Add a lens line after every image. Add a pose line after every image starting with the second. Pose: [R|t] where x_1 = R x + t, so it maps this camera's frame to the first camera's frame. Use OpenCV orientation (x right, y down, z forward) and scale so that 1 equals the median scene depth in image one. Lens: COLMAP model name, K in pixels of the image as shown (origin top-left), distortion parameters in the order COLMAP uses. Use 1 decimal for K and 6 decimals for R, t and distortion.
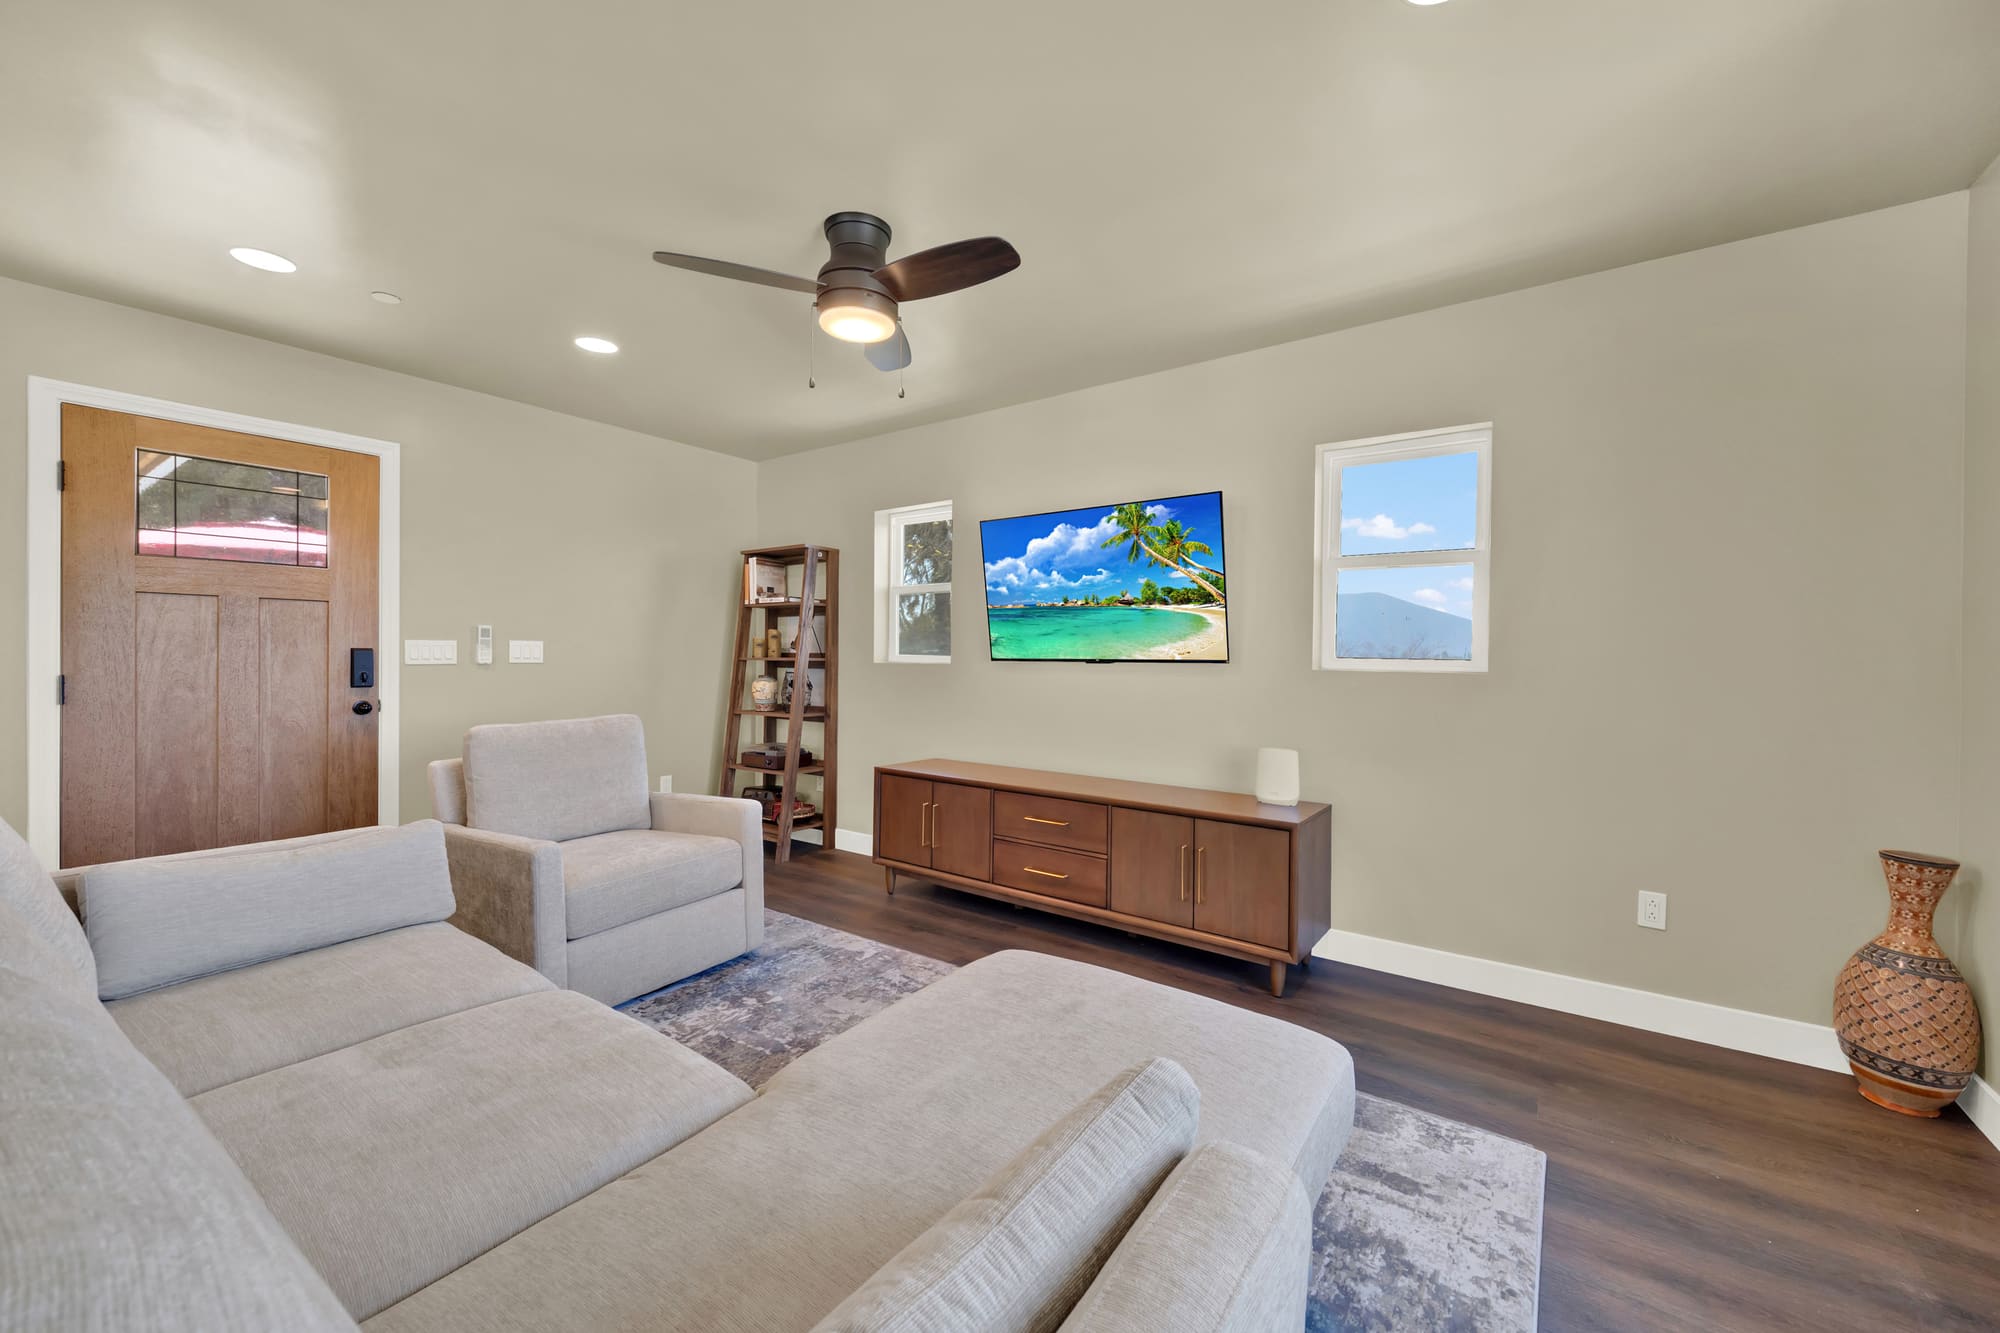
lens RADIAL K [[781.5, 0, 991.8], [0, 781.5, 659.6], [0, 0, 1]] dist [-0.001305, -0.000331]
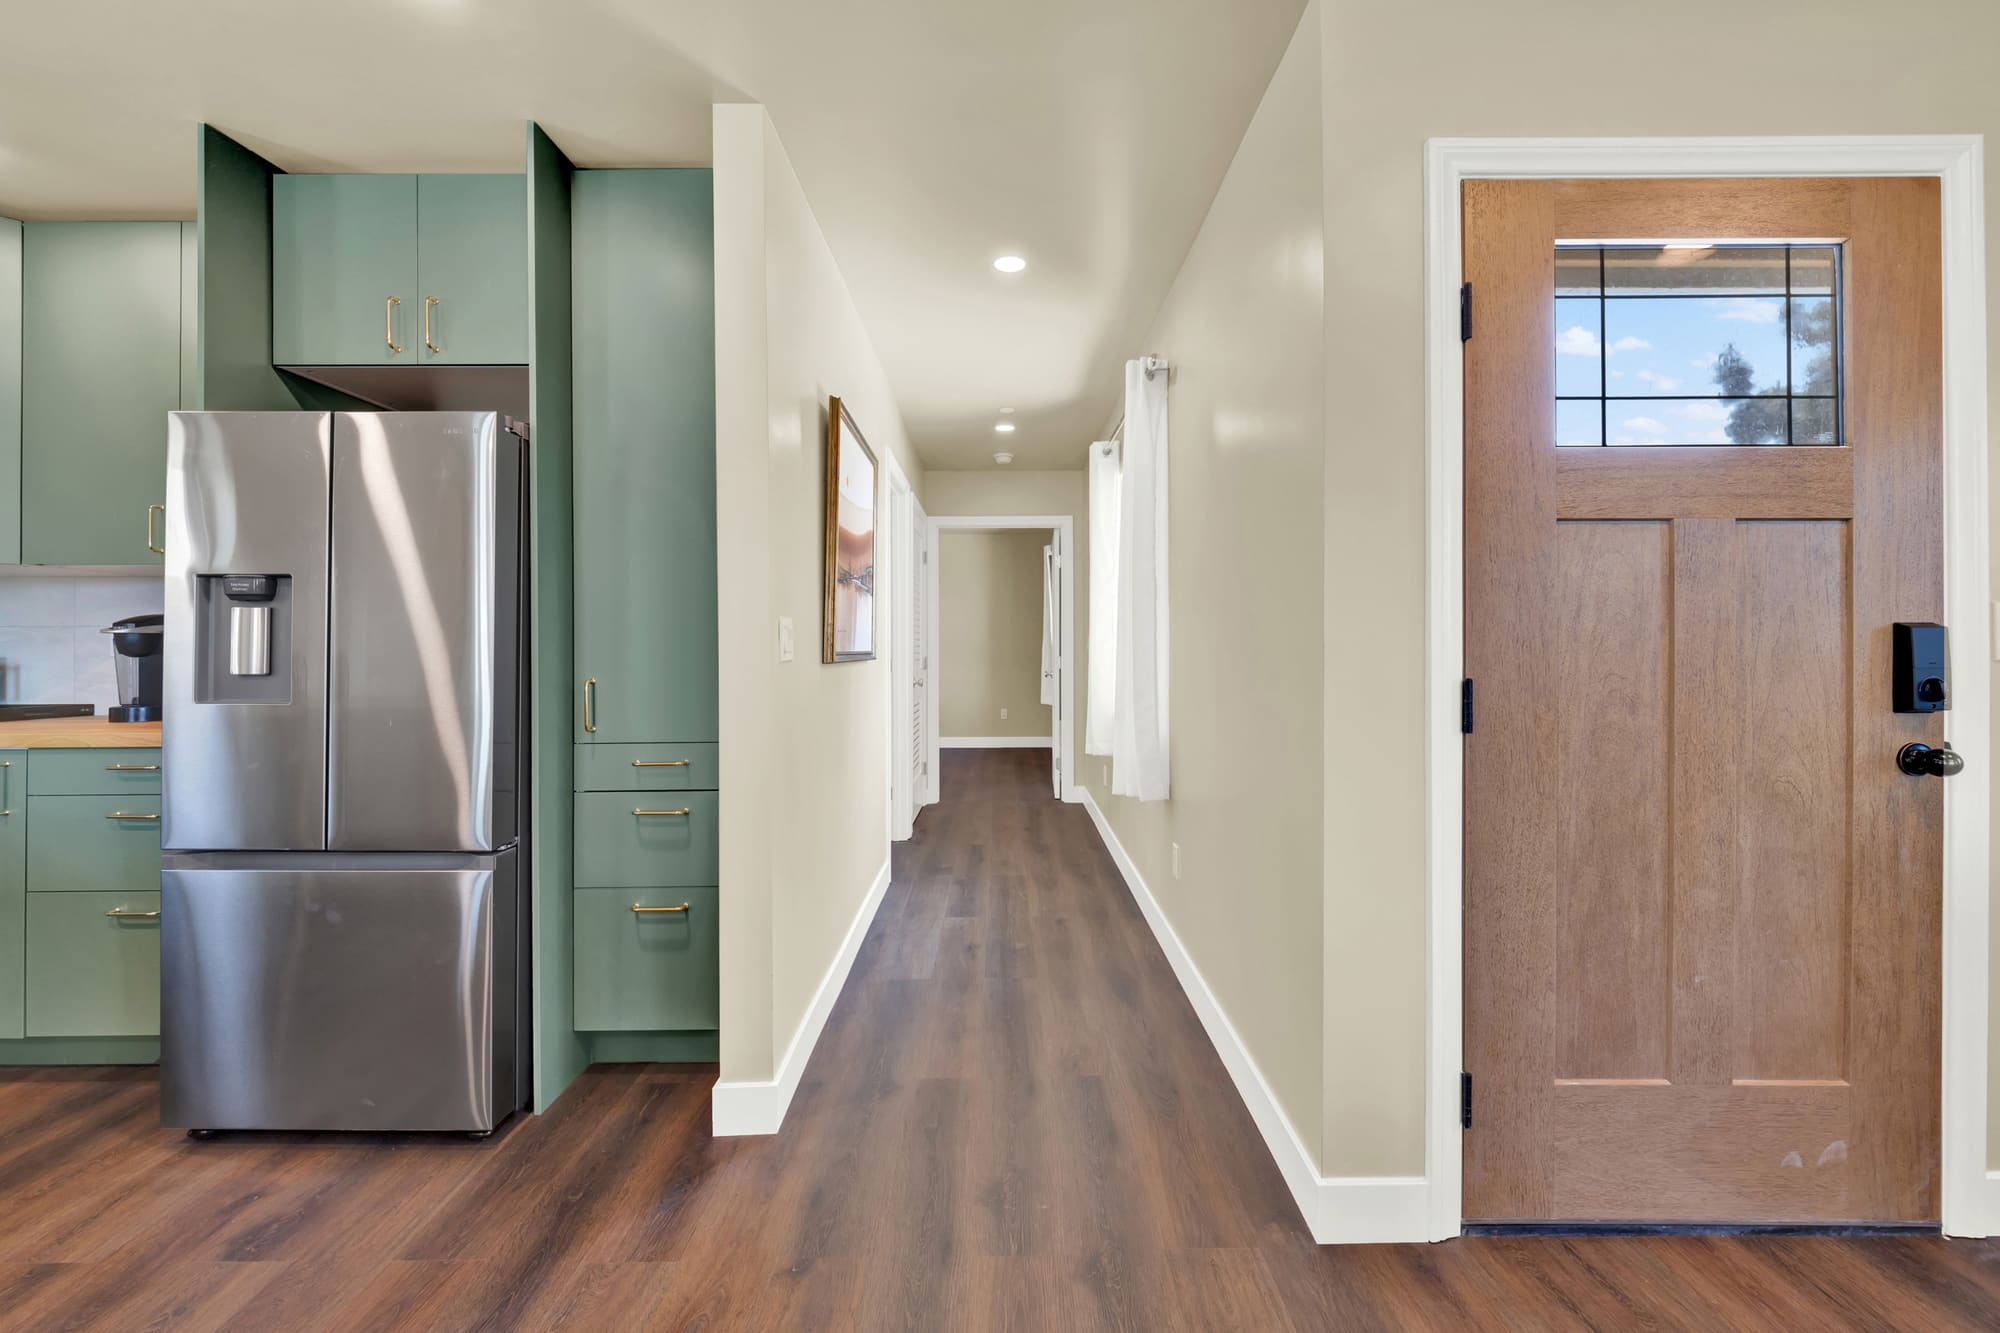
lens RADIAL K [[799.1, 0, 1001.0], [0, 799.1, 652.7], [0, 0, 1]] dist [-0.000304, -0.000192]
pose [[0.583224, -0.003980, -0.812302, -0.834690], [0.001207, 0.999991, -0.004033, 0.003528], [0.812310, 0.001372, 0.583224, 0.368761]]
